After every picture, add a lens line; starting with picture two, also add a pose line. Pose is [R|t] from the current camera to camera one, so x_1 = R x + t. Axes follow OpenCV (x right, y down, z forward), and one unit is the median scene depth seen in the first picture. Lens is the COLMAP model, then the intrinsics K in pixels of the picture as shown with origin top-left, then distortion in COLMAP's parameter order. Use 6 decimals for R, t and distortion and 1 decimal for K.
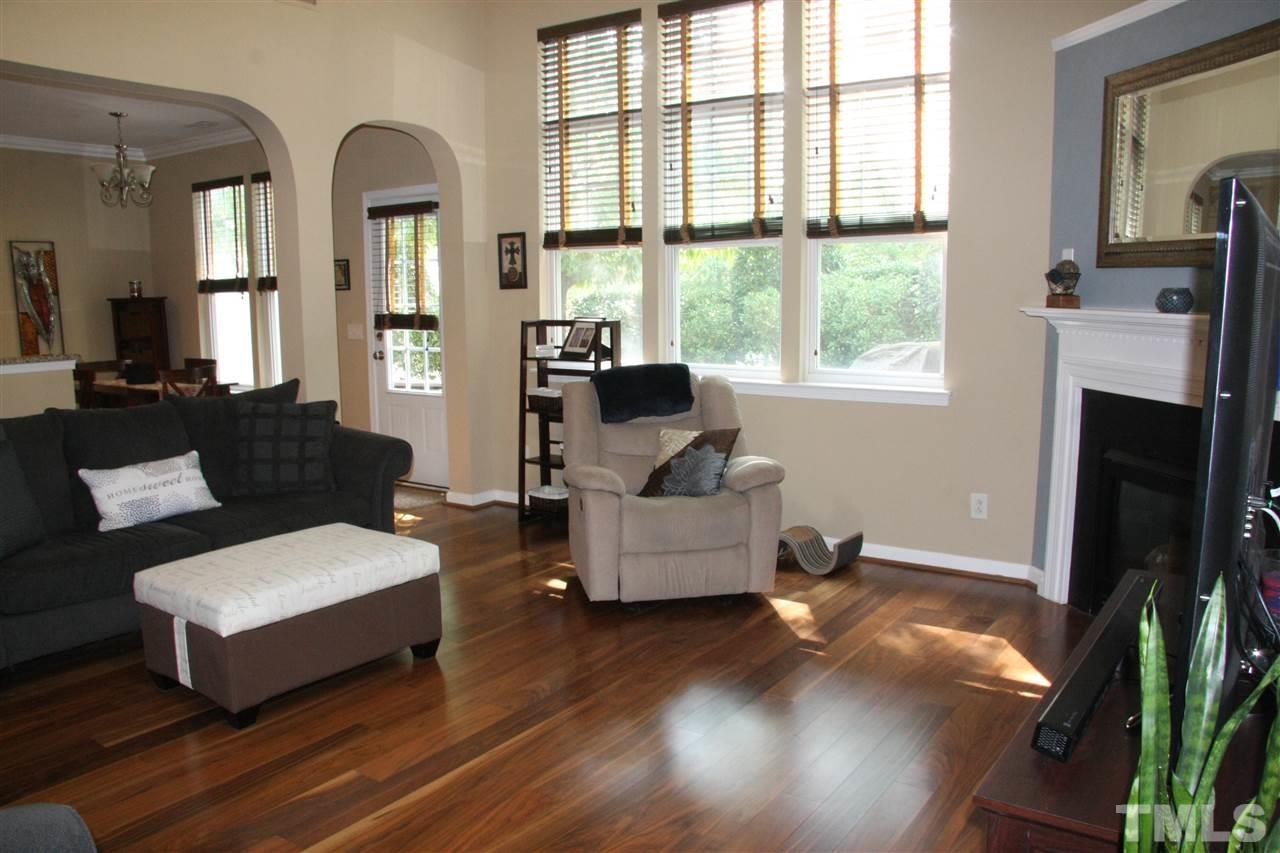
lens RADIAL K [[996.4, 0, 636.5], [0, 996.4, 440.1], [0, 0, 1]] dist [-0.180305, 0.140518]
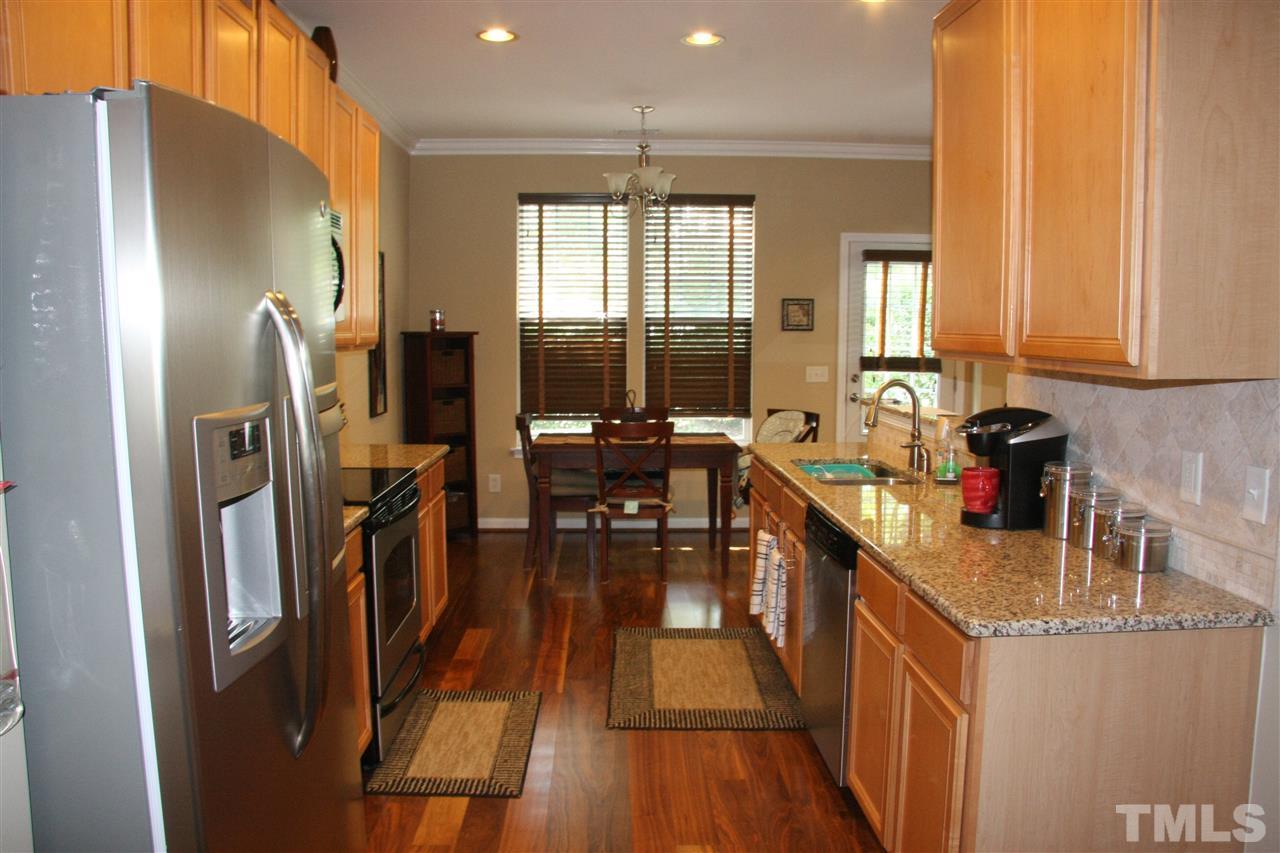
lens RADIAL K [[996.4, 0, 636.5], [0, 996.4, 440.1], [0, 0, 1]] dist [-0.180305, 0.140518]
pose [[0.806955, -0.048455, 0.588621, -1.004106], [0.078479, 0.996588, -0.025551, -0.034769], [-0.585375, 0.066813, 0.808005, 0.319034]]
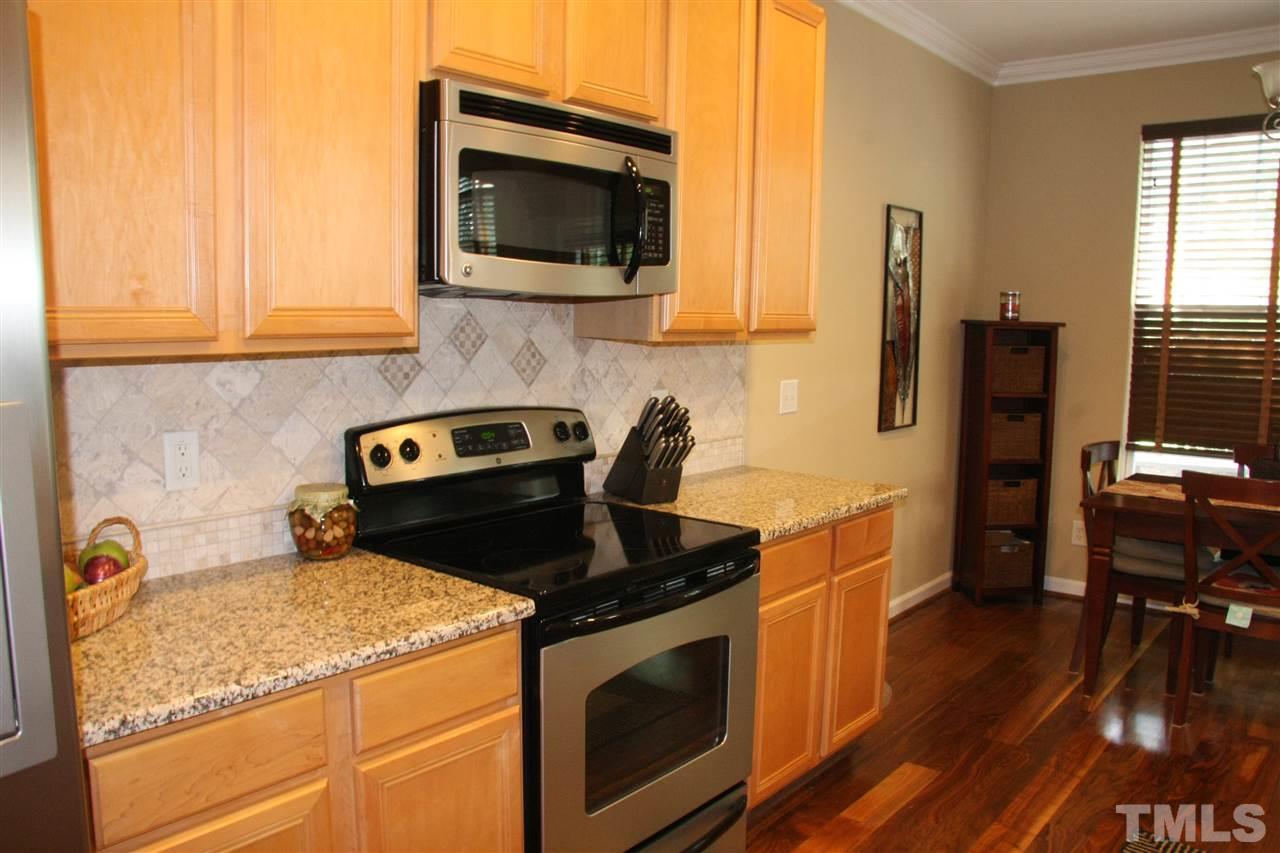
lens RADIAL K [[996.4, 0, 636.5], [0, 996.4, 440.1], [0, 0, 1]] dist [-0.180305, 0.140518]
pose [[0.994884, 0.035349, -0.094635, -0.797141], [-0.038079, 0.998905, -0.027193, -0.063500], [0.093570, 0.030658, 0.995141, 0.477423]]
